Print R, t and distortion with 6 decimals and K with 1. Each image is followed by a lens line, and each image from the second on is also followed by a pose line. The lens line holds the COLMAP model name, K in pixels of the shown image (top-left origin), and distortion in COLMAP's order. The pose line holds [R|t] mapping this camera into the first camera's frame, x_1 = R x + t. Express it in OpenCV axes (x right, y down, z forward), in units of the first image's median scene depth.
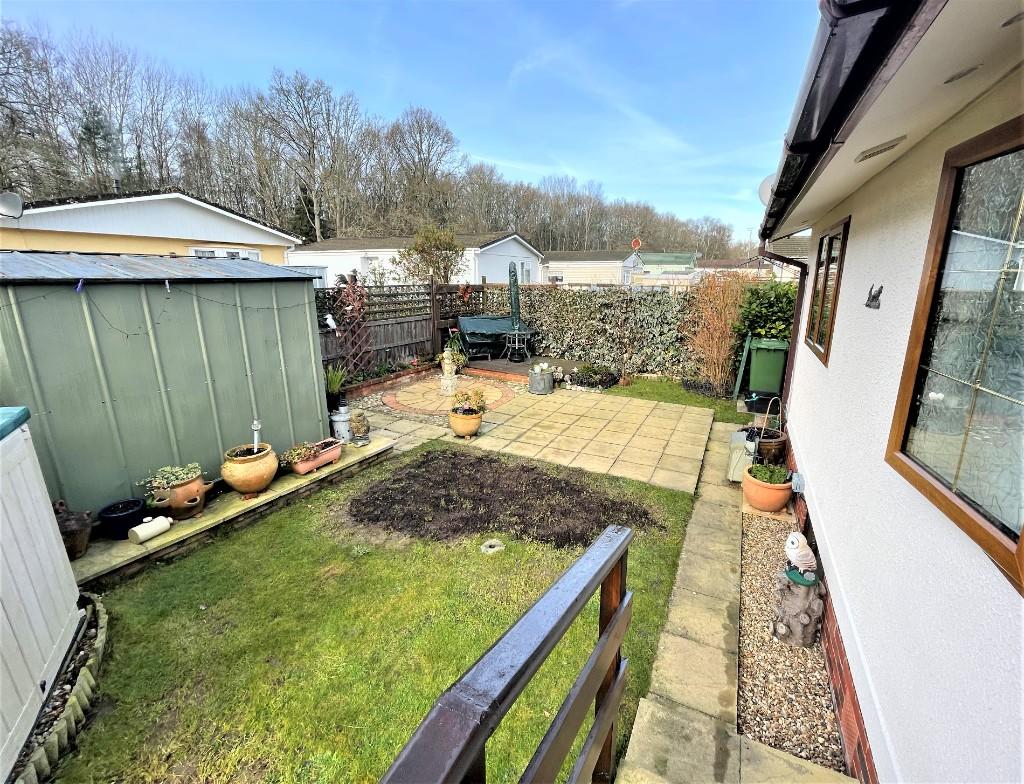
lens RADIAL K [[445.9, 0, 556.8], [0, 445.9, 376.6], [0, 0, 1]] dist [-0.004710, 0.000385]
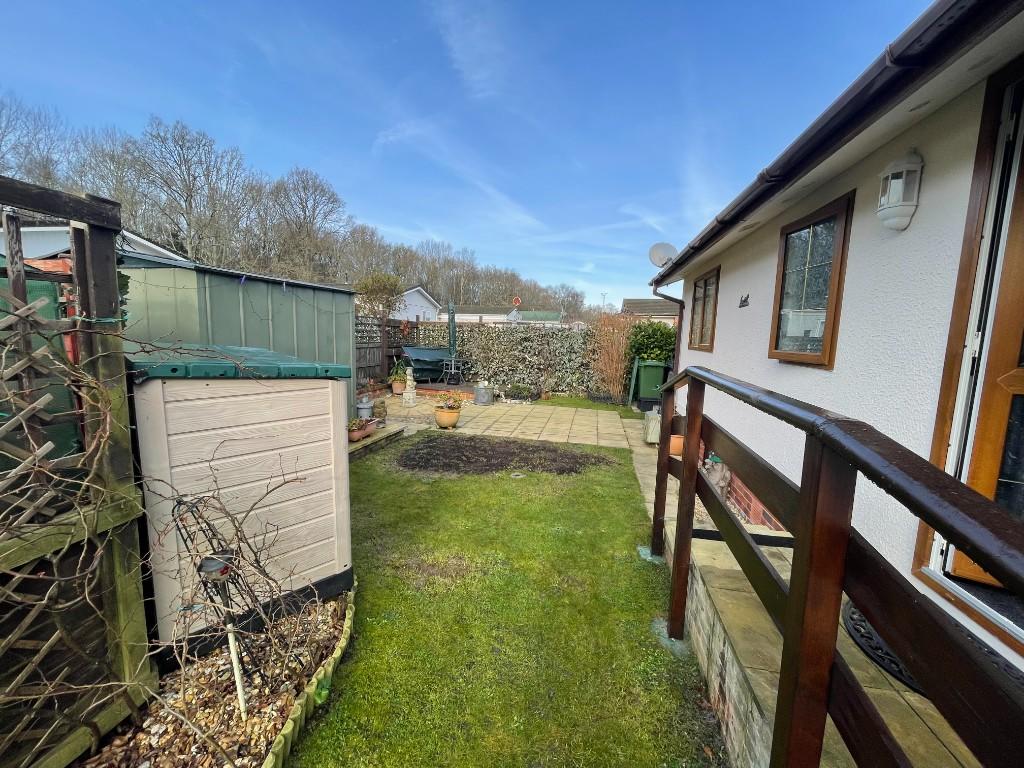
lens RADIAL K [[423.5, 0, 522.1], [0, 423.5, 390.6], [0, 0, 1]] dist [-0.001018, -0.000567]
pose [[0.972668, -0.010862, 0.231947, -0.171208], [0.032602, 0.995399, -0.090100, 0.089276], [-0.229901, 0.095199, 0.968547, -0.135916]]
